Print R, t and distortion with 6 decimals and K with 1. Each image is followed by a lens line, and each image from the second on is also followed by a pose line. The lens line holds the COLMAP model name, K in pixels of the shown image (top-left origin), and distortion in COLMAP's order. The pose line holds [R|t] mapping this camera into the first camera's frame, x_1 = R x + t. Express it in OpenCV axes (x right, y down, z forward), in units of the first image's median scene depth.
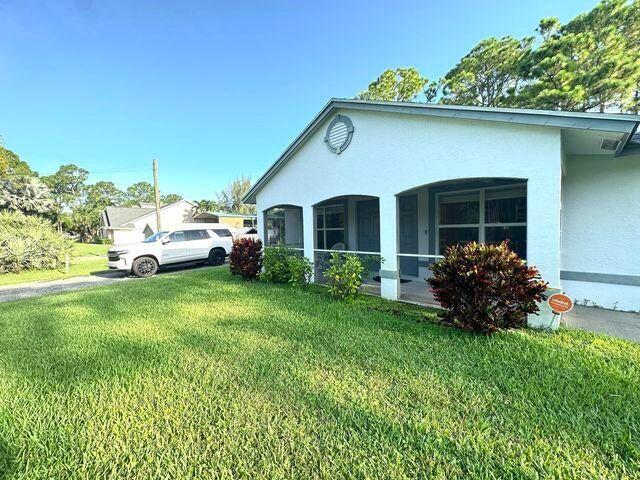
lens RADIAL K [[256.6, 0, 319.6], [0, 256.6, 239.5], [0, 0, 1]] dist [-0.003403, 0.000591]
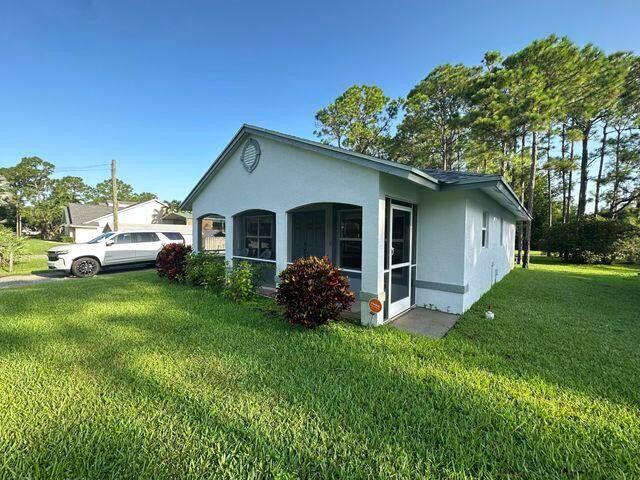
lens RADIAL K [[256.6, 0, 319.3], [0, 256.6, 239.6], [0, 0, 1]] dist [-0.003403, 0.000591]
pose [[0.997315, 0.032319, 0.065715, 0.137301], [-0.031214, 0.999355, -0.017775, -0.011819], [-0.066247, 0.015676, 0.997680, -0.063811]]
